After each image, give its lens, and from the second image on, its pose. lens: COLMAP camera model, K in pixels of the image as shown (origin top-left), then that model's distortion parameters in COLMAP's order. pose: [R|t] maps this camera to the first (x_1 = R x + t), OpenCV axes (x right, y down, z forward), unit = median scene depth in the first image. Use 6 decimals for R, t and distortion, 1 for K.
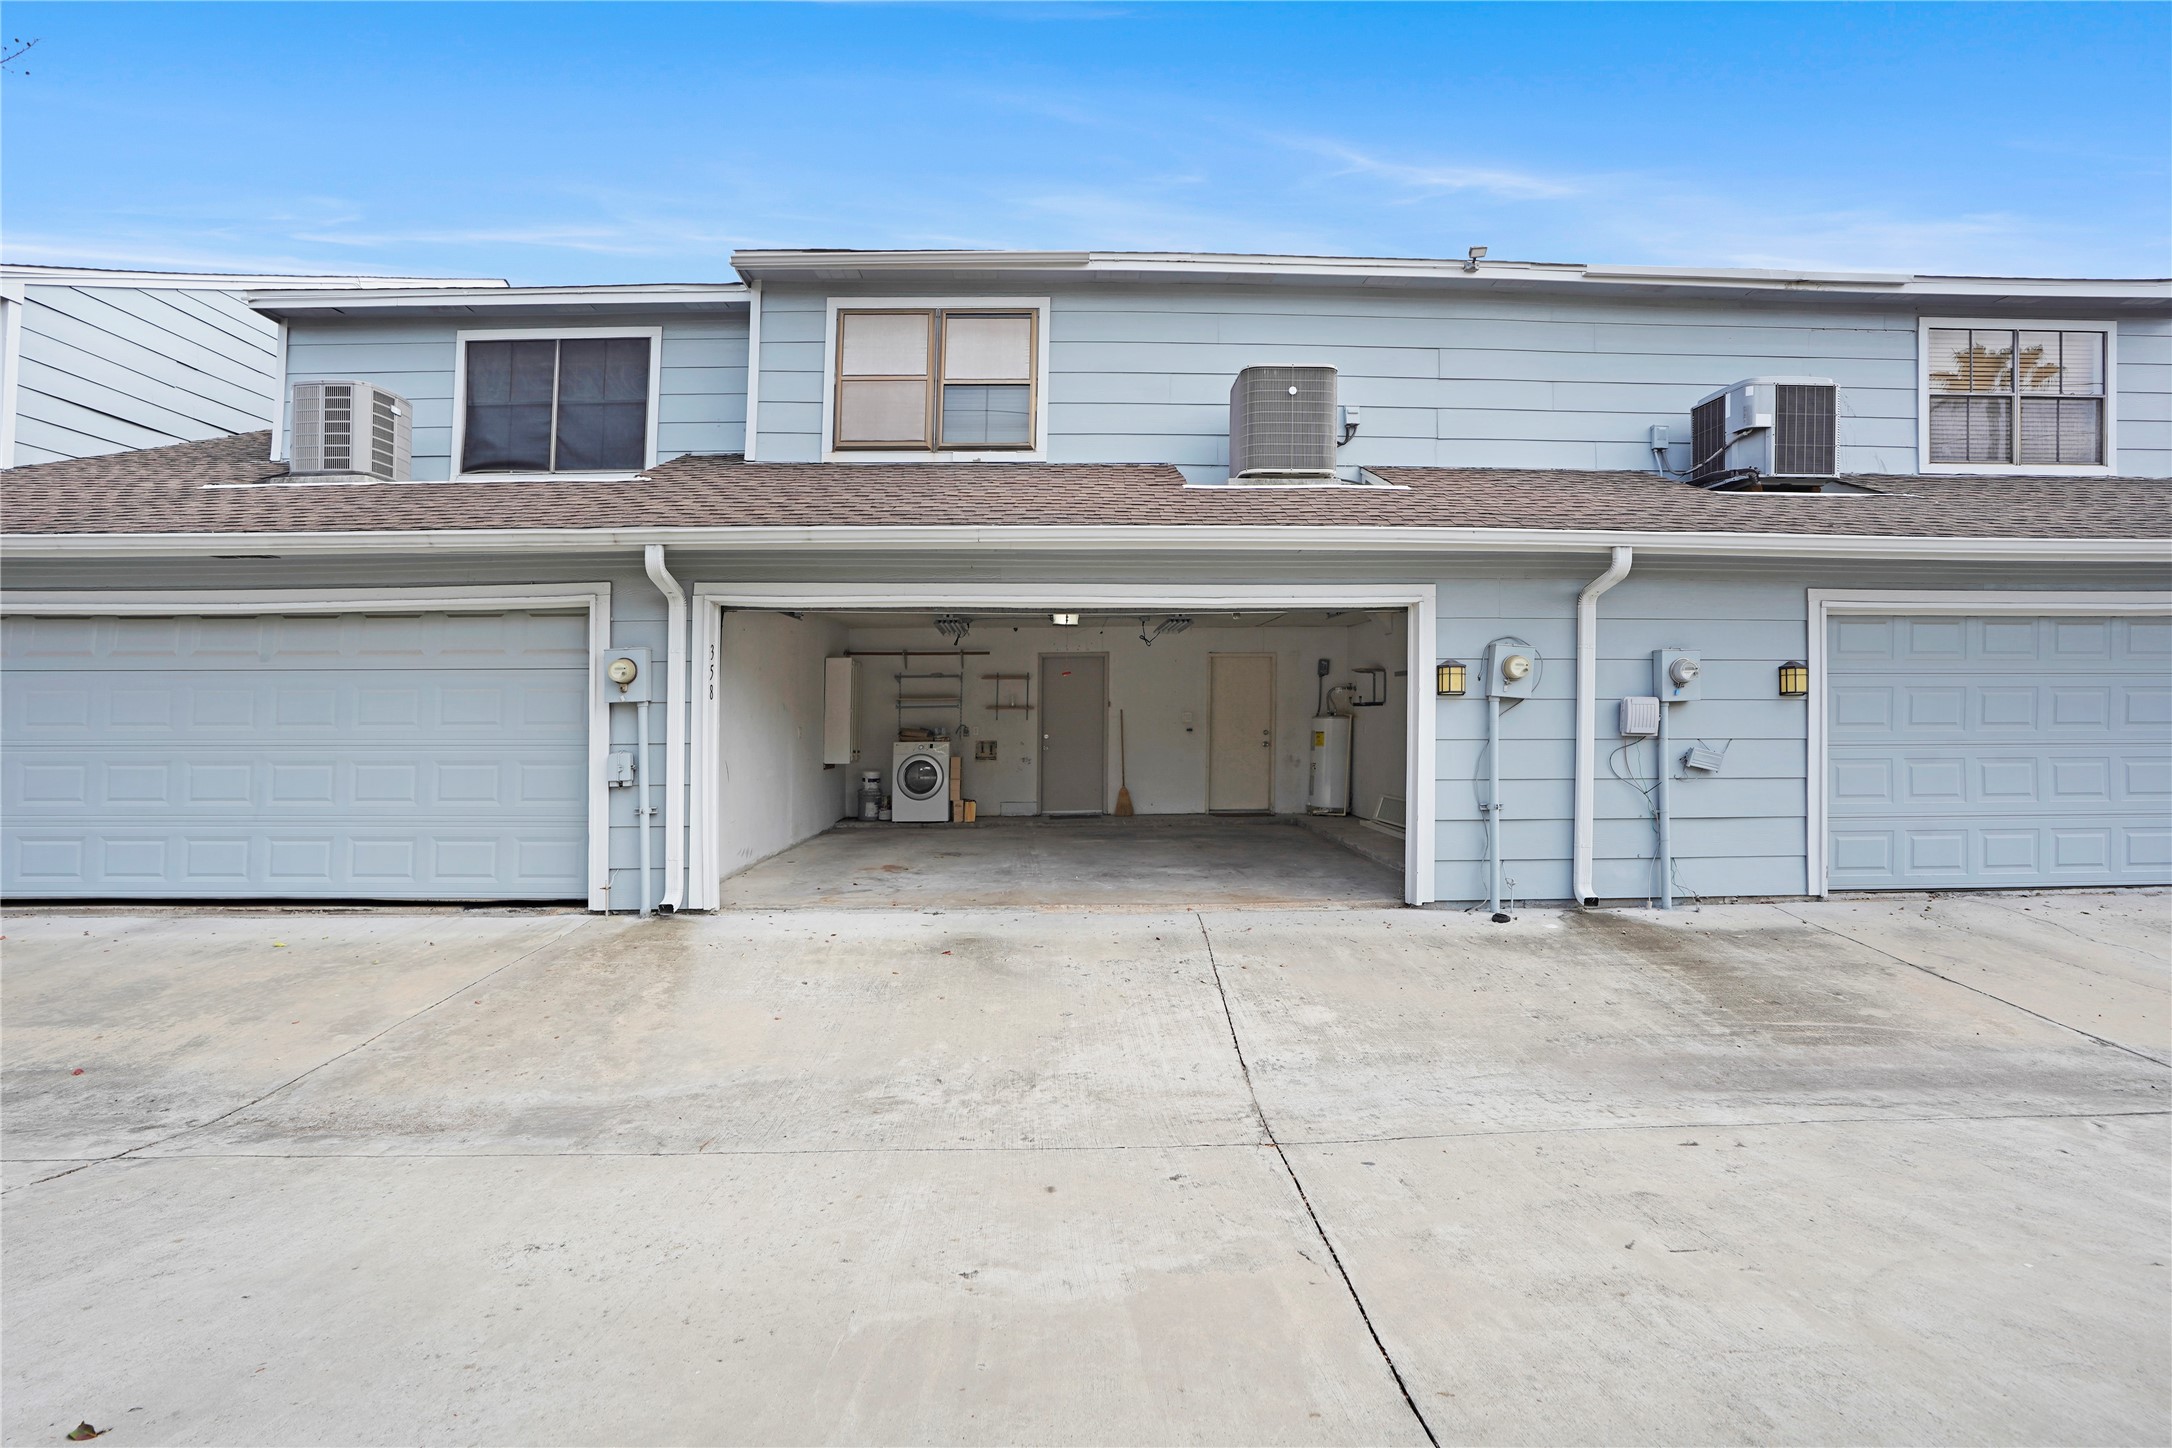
lens RADIAL K [[1039.4, 0, 1086.0], [0, 1039.4, 724.0], [0, 0, 1]] dist [-0.056738, 0.021498]
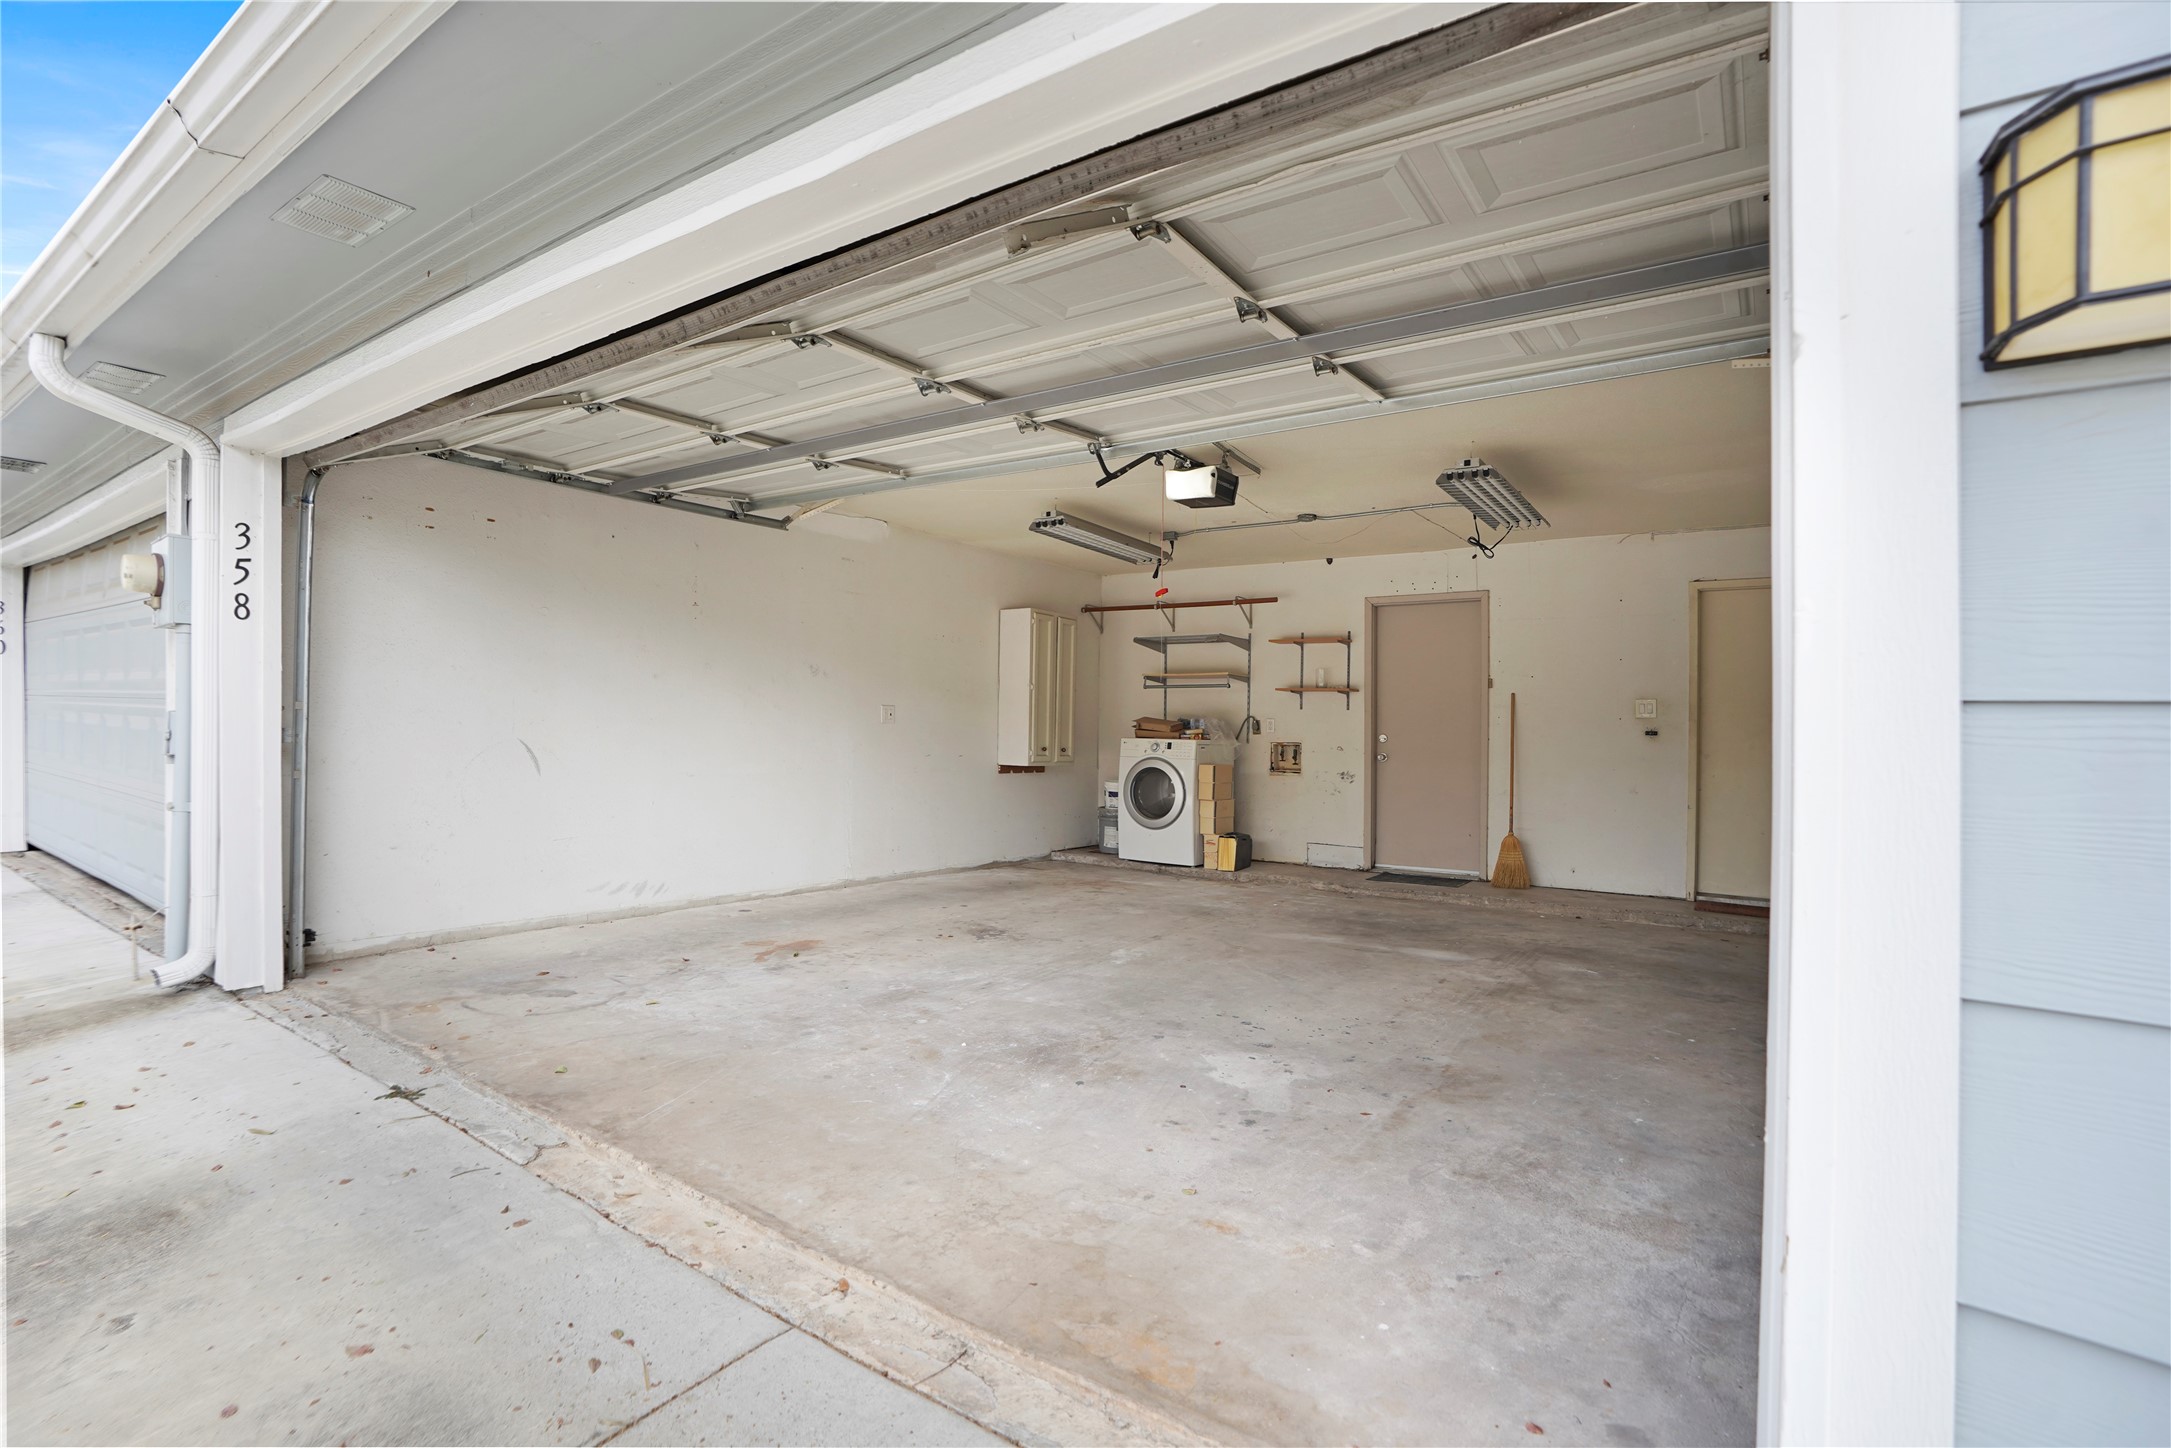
lens RADIAL K [[1012.5, 0, 1085.5], [0, 1012.5, 724.0], [0, 0, 1]] dist [-0.069588, 0.027165]
pose [[0.800755, 0.018931, -0.598693, 0.174680], [-0.028564, 0.999570, -0.006597, 0.012693], [0.598311, 0.022383, 0.800951, 0.447168]]
